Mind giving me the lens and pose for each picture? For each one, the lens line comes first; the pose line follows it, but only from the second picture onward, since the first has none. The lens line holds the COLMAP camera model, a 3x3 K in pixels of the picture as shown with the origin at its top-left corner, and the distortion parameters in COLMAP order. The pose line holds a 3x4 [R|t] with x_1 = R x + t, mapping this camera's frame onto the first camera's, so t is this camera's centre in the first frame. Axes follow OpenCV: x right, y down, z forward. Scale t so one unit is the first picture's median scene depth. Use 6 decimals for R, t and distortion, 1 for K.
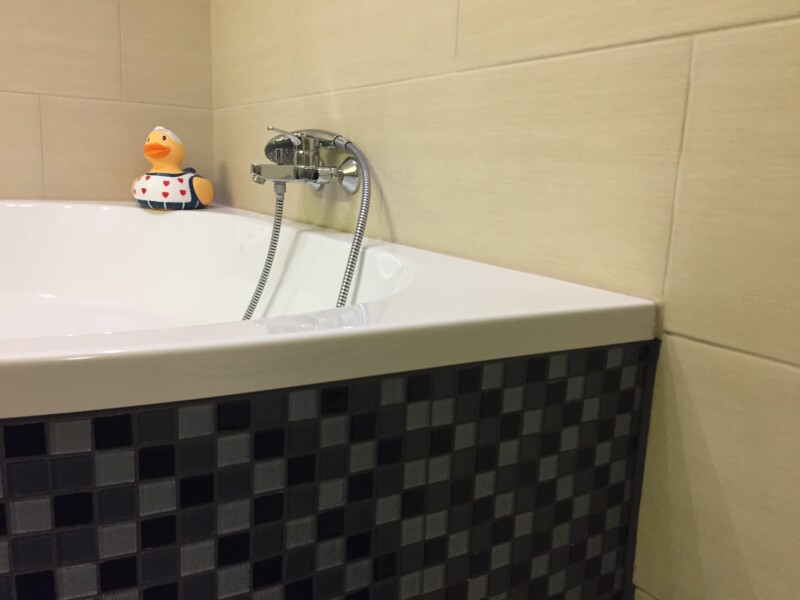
lens RADIAL K [[680.0, 0, 396.6], [0, 680.0, 300.6], [0, 0, 1]] dist [0.090054, -0.101977]
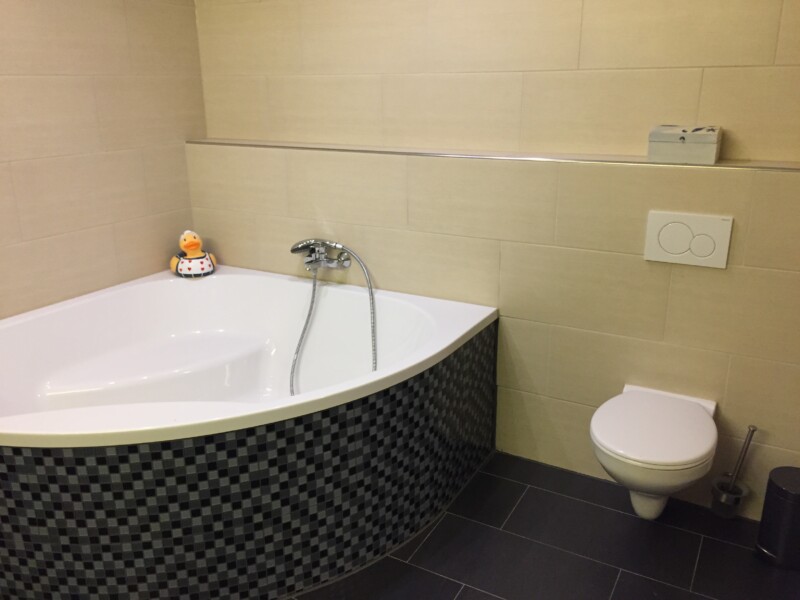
lens RADIAL K [[685.0, 0, 391.4], [0, 685.0, 301.6], [0, 0, 1]] dist [0.089433, -0.115549]
pose [[0.872493, -0.201490, 0.445149, -1.707425], [0.142137, 0.976282, 0.163310, -0.696887], [-0.467497, -0.079215, 0.880438, -1.919224]]
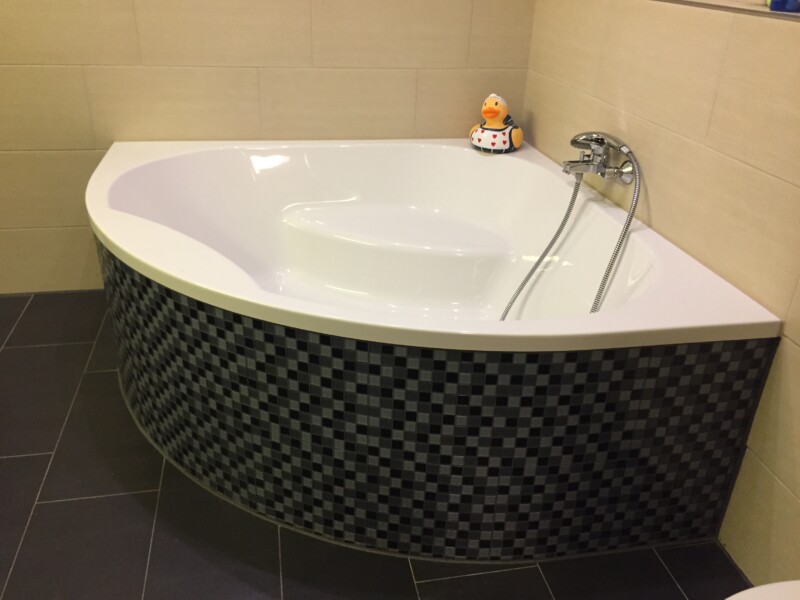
lens RADIAL K [[680.0, 0, 396.6], [0, 680.0, 300.6], [0, 0, 1]] dist [0.090054, -0.101977]
pose [[0.937963, 0.145343, -0.314803, -0.044724], [-0.056899, 0.960117, 0.273748, -0.525513], [0.342035, -0.238854, 0.908824, -1.162281]]
